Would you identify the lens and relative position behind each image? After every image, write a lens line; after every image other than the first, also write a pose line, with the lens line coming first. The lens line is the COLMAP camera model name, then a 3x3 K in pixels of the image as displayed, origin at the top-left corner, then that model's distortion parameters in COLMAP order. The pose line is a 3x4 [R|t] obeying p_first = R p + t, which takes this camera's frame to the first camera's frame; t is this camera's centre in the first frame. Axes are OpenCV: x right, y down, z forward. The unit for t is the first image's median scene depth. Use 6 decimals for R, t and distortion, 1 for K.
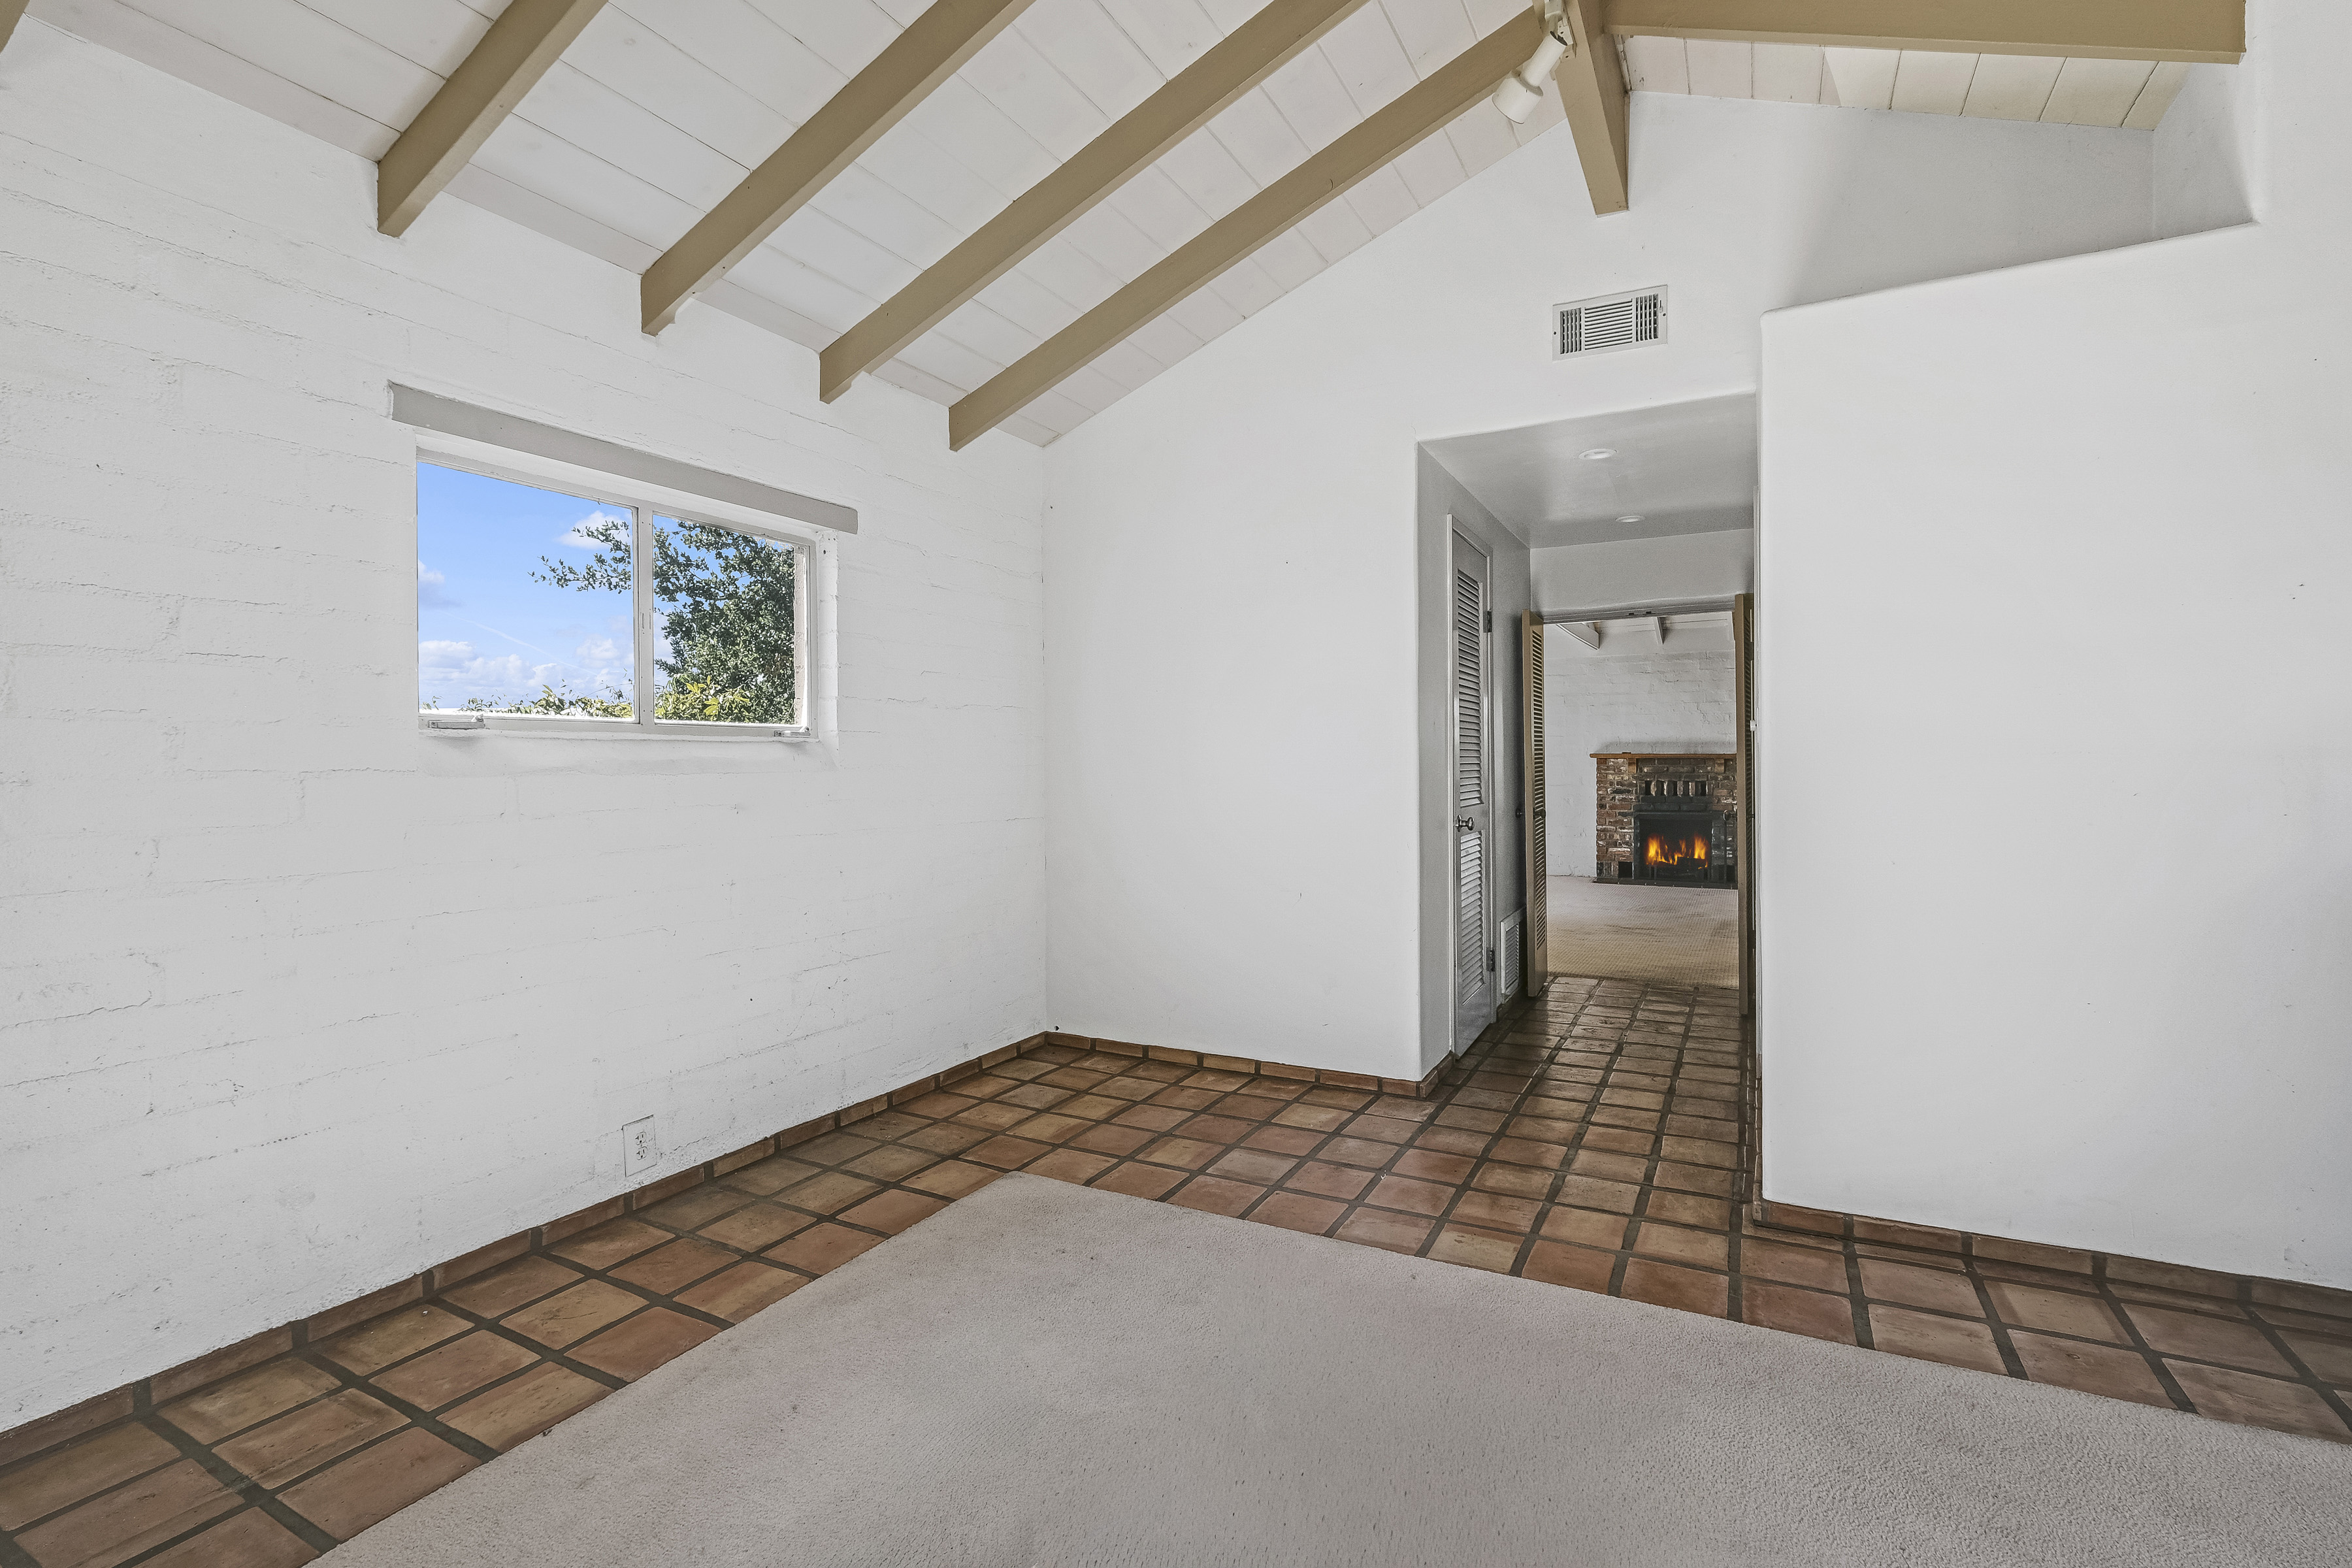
lens RADIAL K [[1035.0, 0, 1187.7], [0, 1035.0, 766.7], [0, 0, 1]] dist [-0.000732, -0.000036]
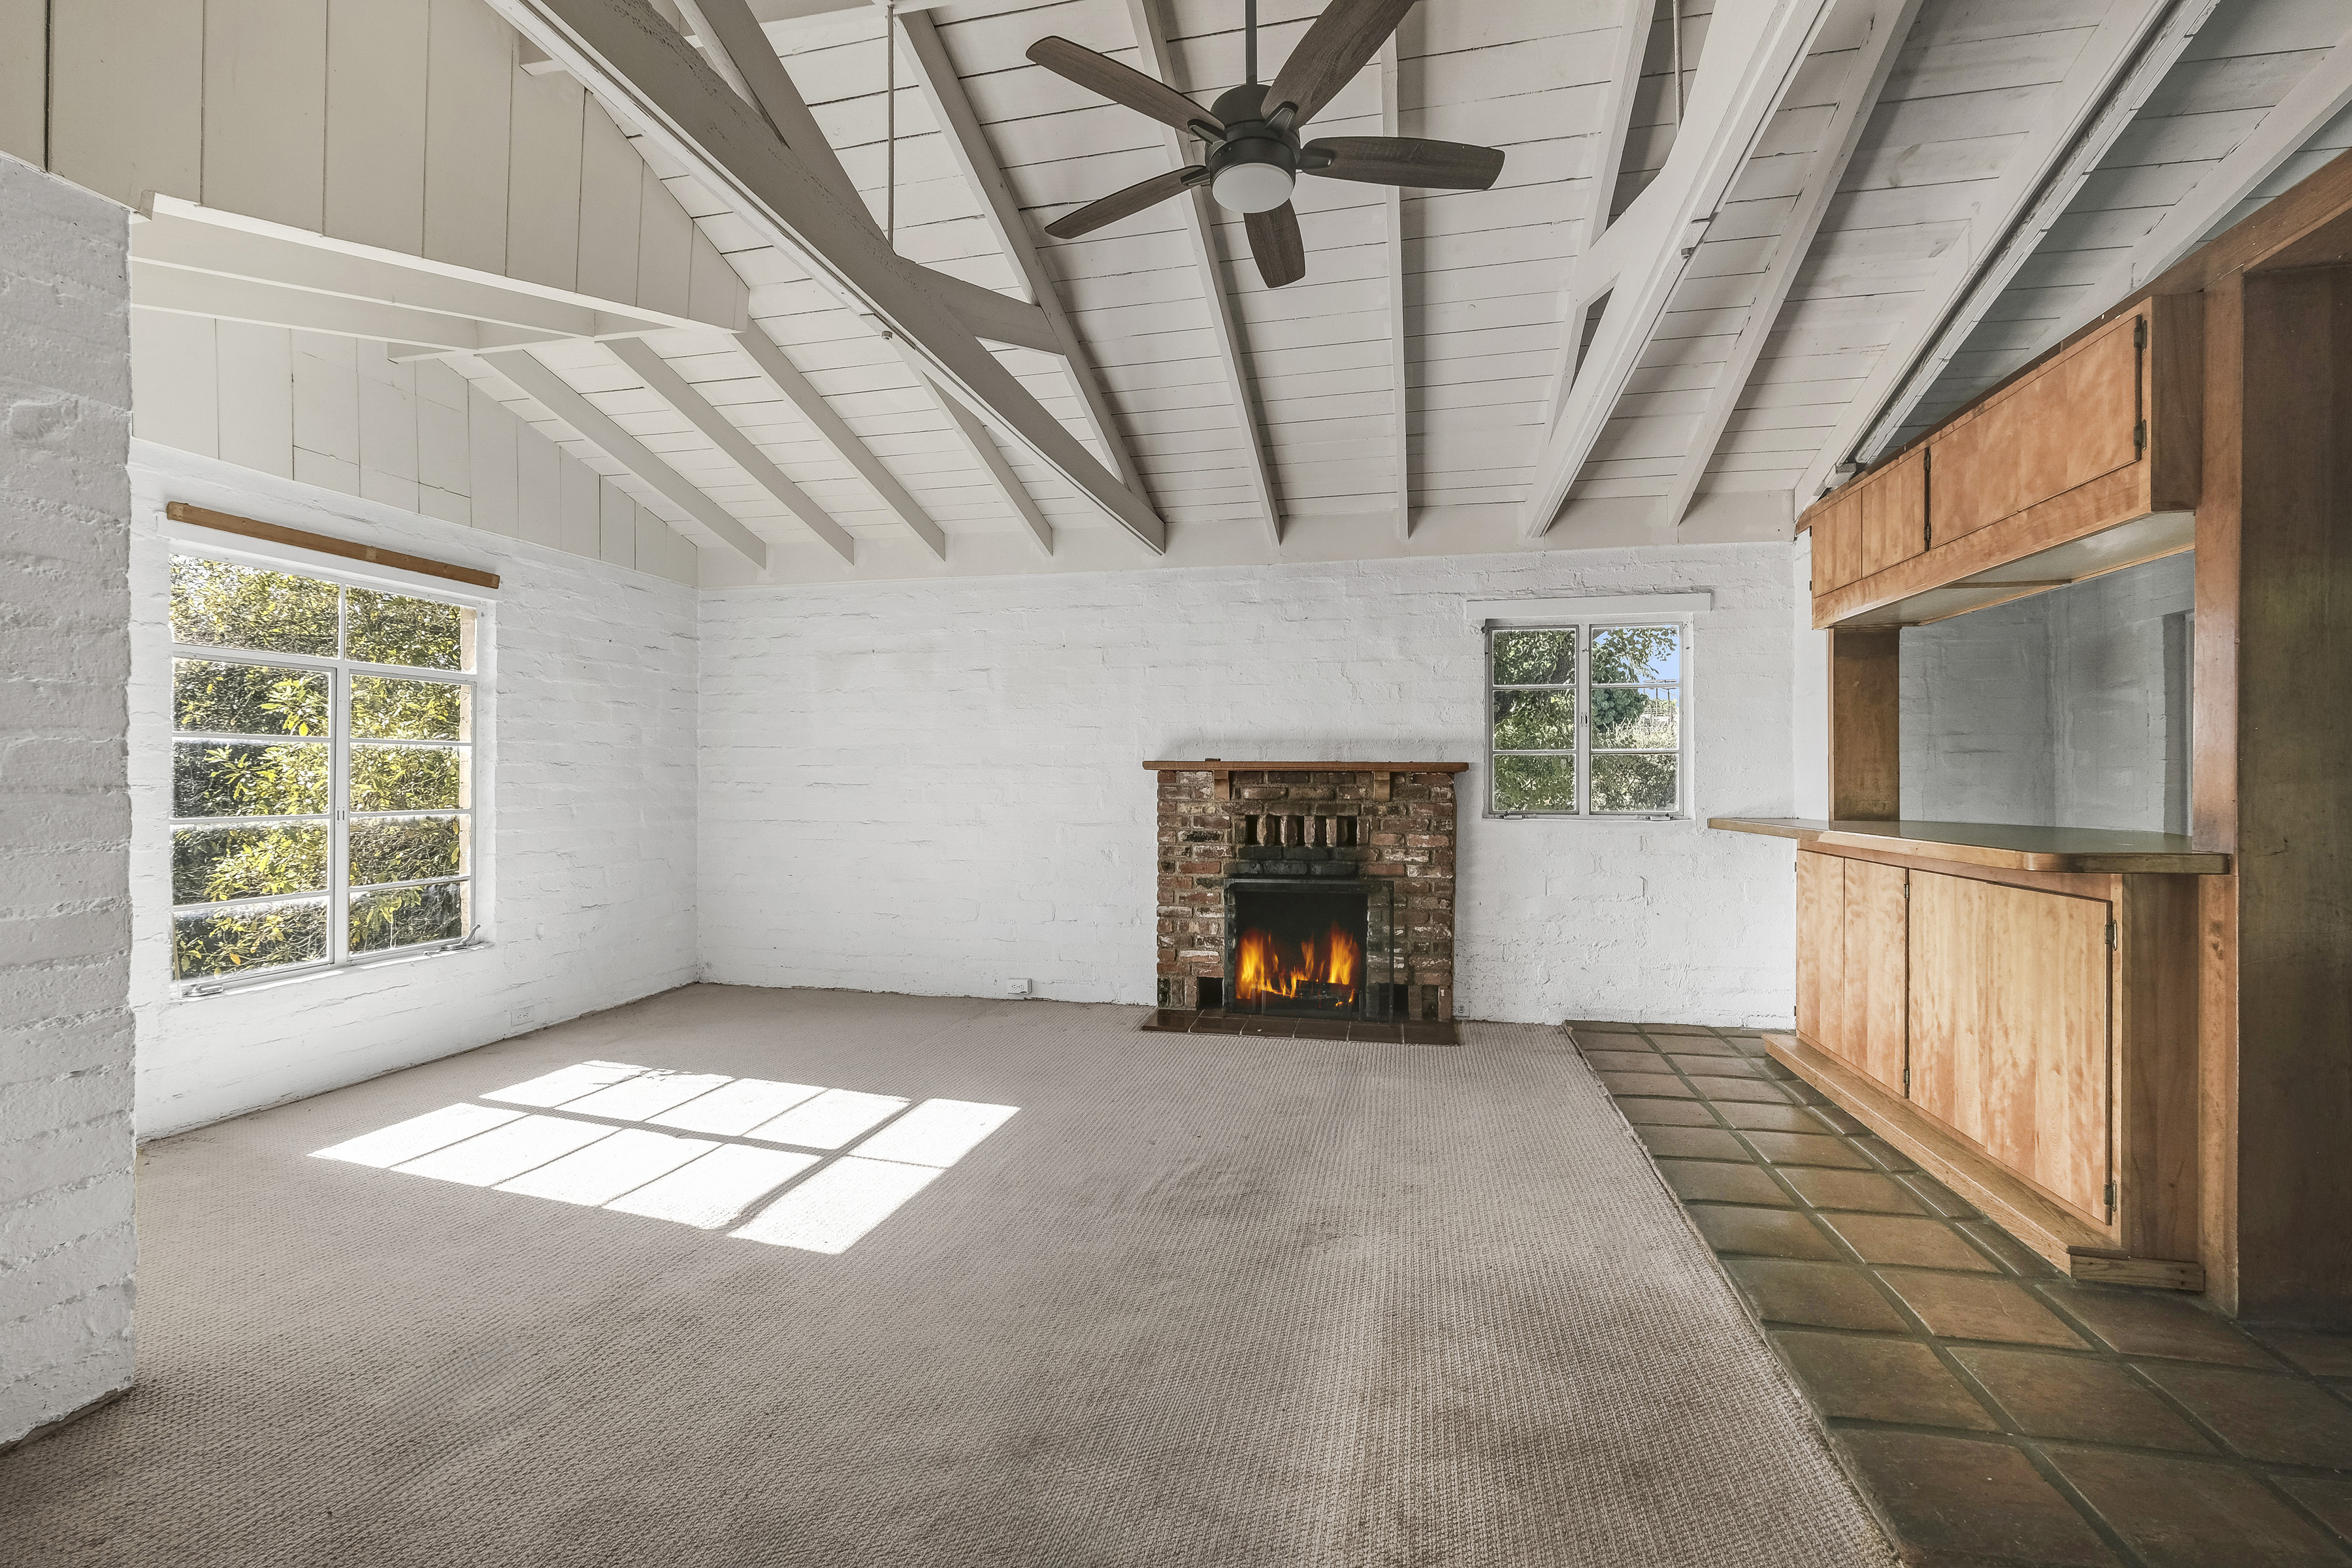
lens RADIAL K [[1035.0, 0, 1186.7], [0, 1035.0, 779.4], [0, 0, 1]] dist [-0.000732, -0.000036]
pose [[0.963724, 0.003007, 0.266882, 0.285825], [-0.002211, 0.999992, -0.003282, -0.002246], [-0.266890, 0.002573, 0.963724, 0.535220]]
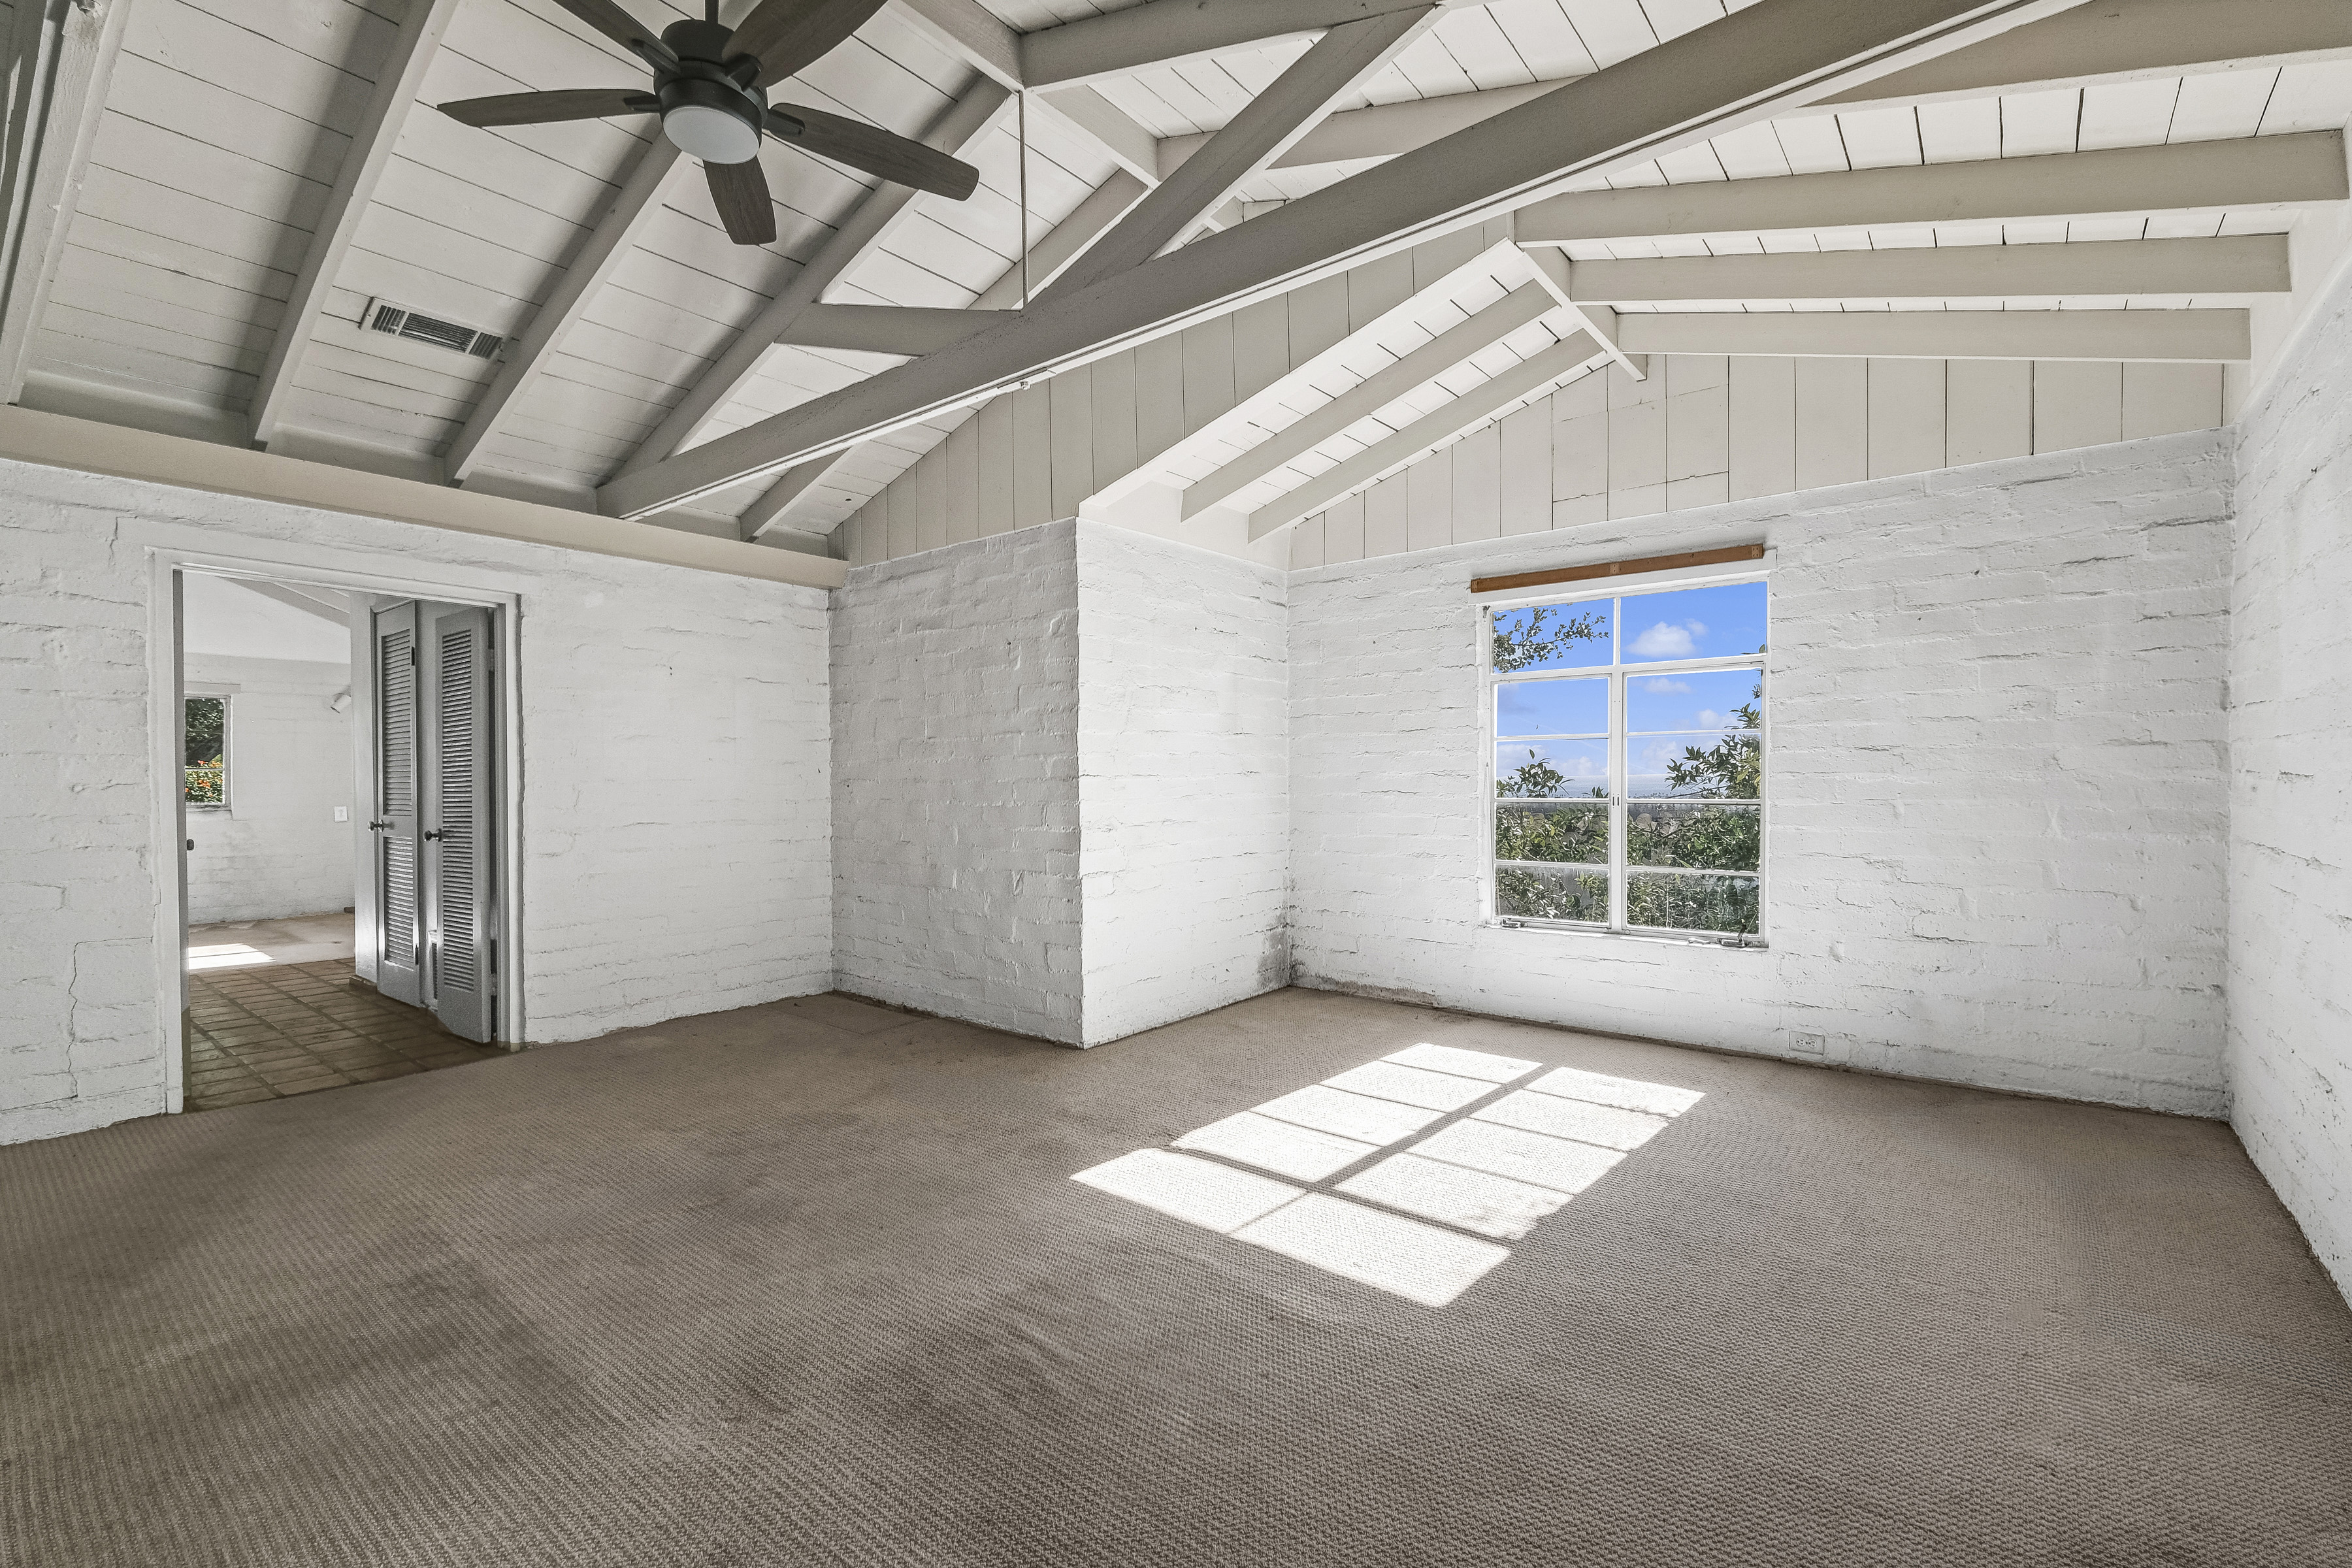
lens RADIAL K [[1035.0, 0, 1177.8], [0, 1035.0, 787.8], [0, 0, 1]] dist [-0.000732, -0.000036]
pose [[-0.204033, 0.014468, -0.978857, 0.293696], [0.001010, 0.999893, 0.014568, -0.002234], [0.978964, 0.001984, -0.204026, 0.545765]]
